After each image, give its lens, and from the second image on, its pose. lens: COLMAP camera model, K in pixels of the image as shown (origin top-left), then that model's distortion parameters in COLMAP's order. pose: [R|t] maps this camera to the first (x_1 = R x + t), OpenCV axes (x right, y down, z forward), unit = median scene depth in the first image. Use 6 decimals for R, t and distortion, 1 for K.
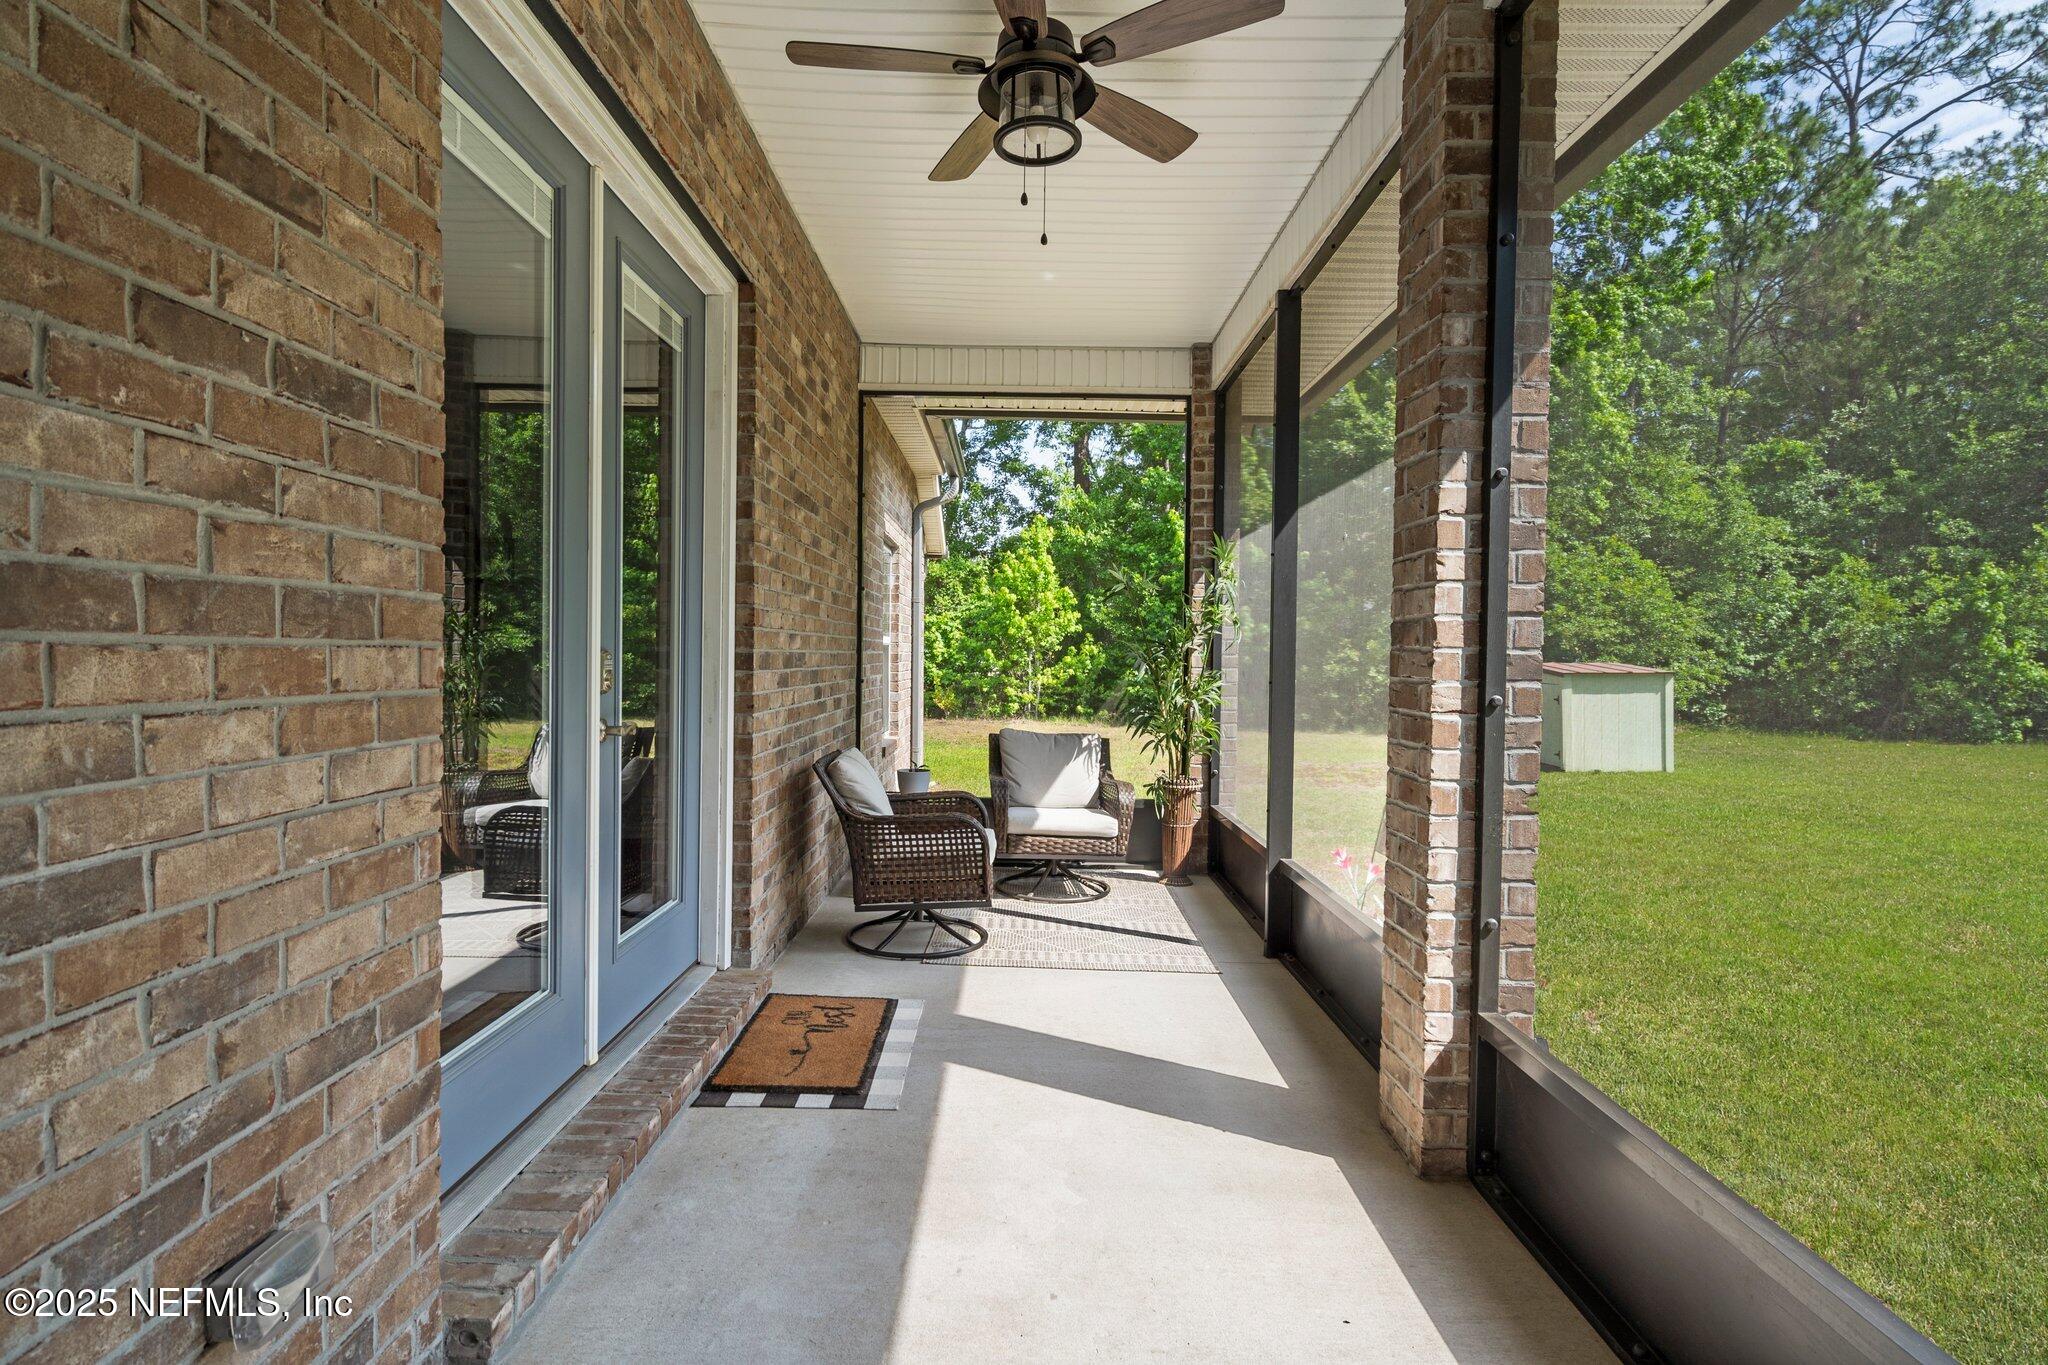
lens RADIAL K [[990.3, 0, 1016.4], [0, 990.3, 680.4], [0, 0, 1]] dist [0.003103, 0.000448]
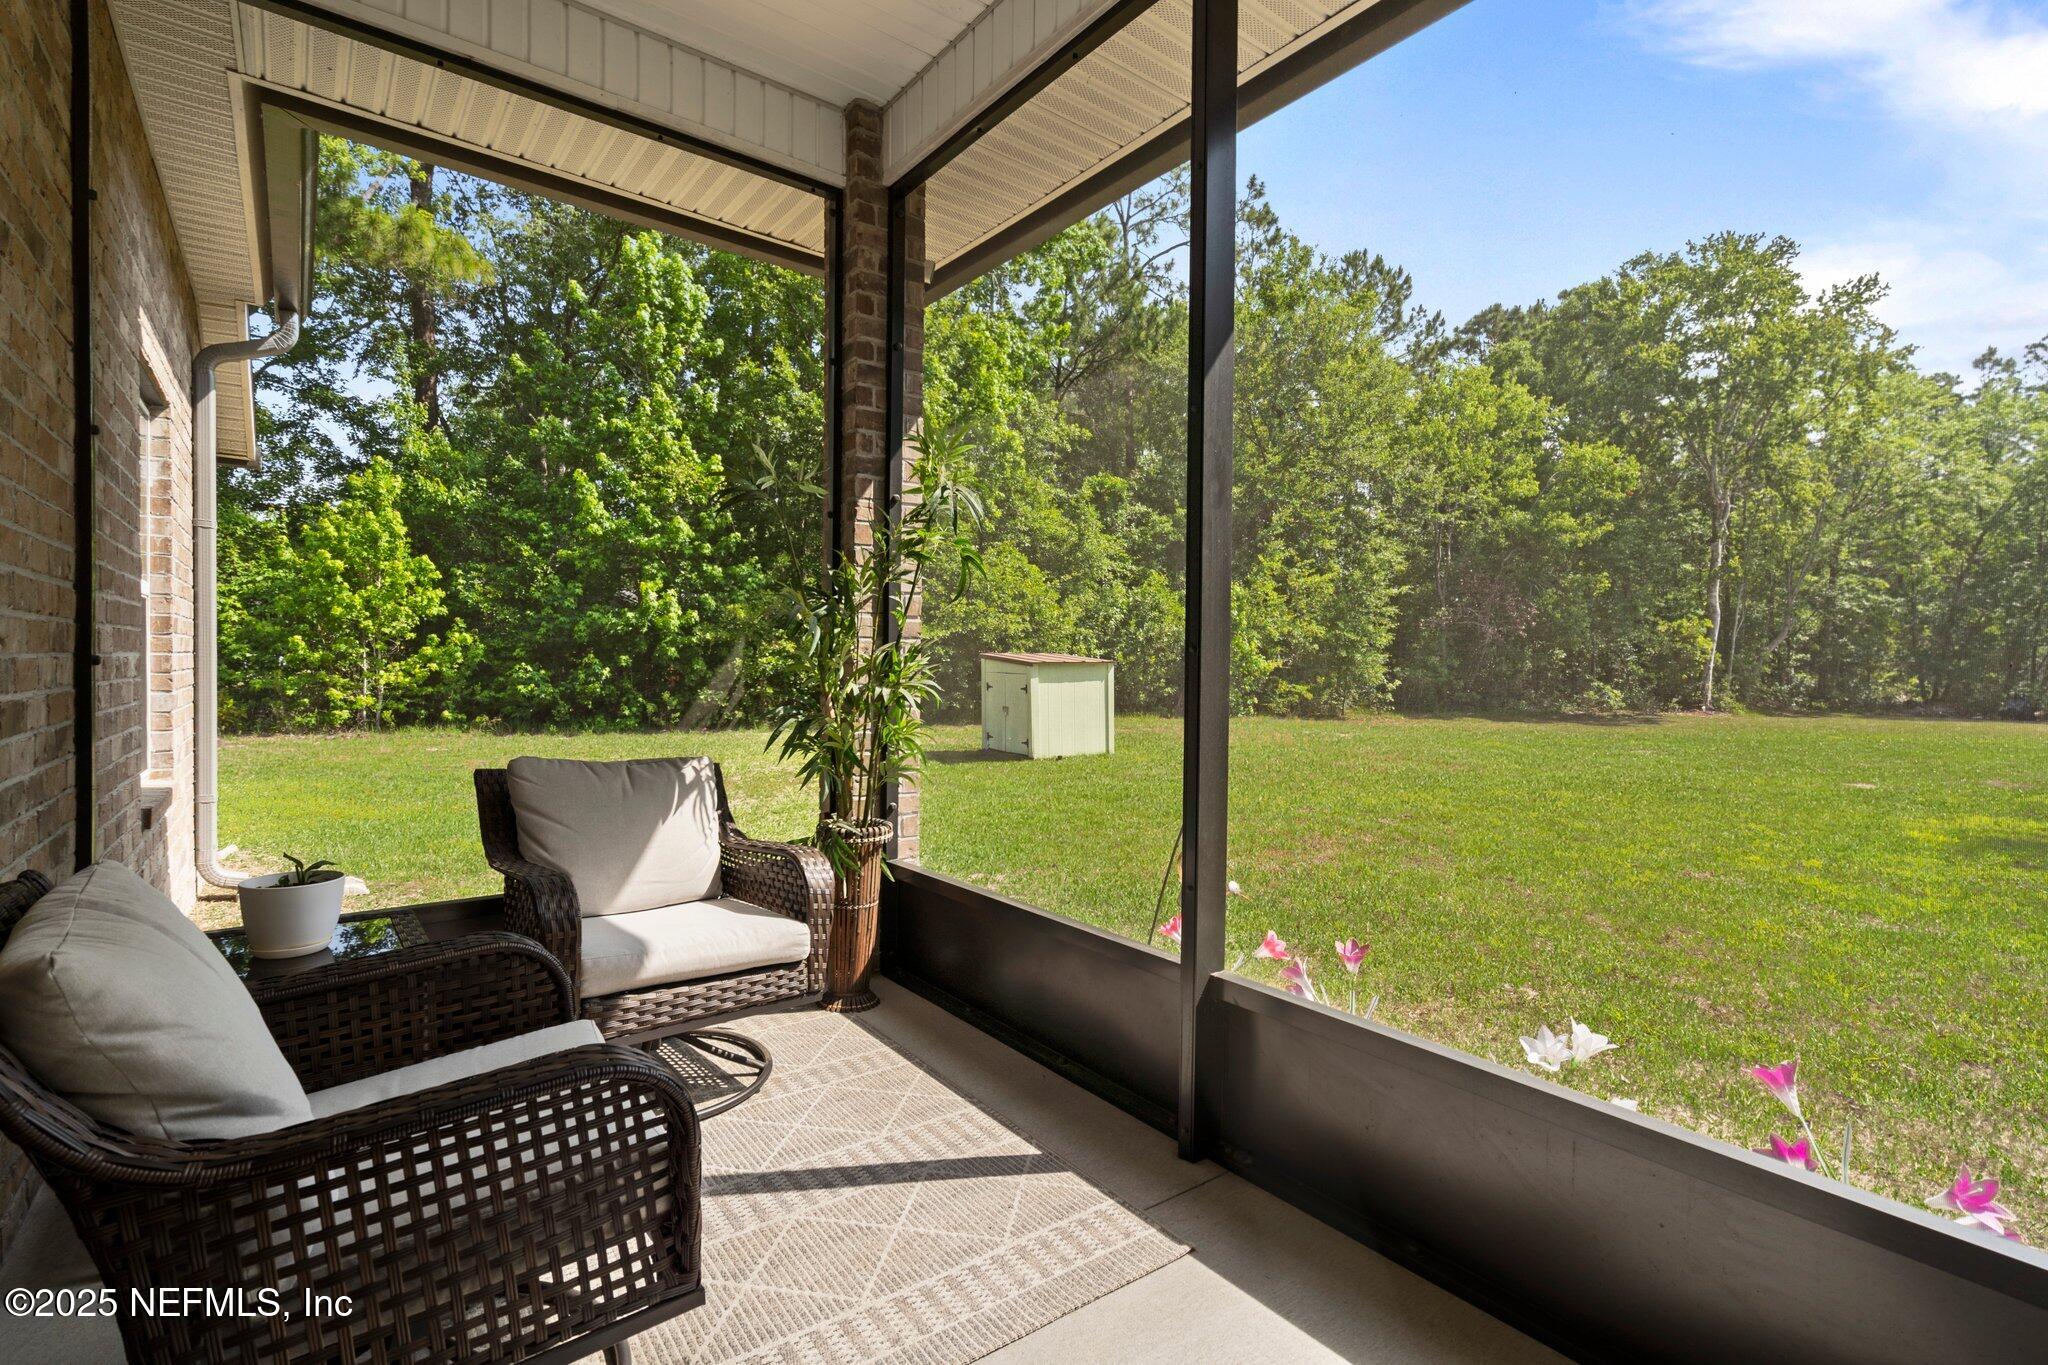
lens RADIAL K [[957.0, 0, 1037.7], [0, 957.0, 678.3], [0, 0, 1]] dist [-0.001344, 0.000345]
pose [[0.792663, -0.012289, 0.609536, -0.024915], [0.012530, 0.999914, 0.003865, 0.003167], [-0.609531, 0.004574, 0.792749, 0.128780]]
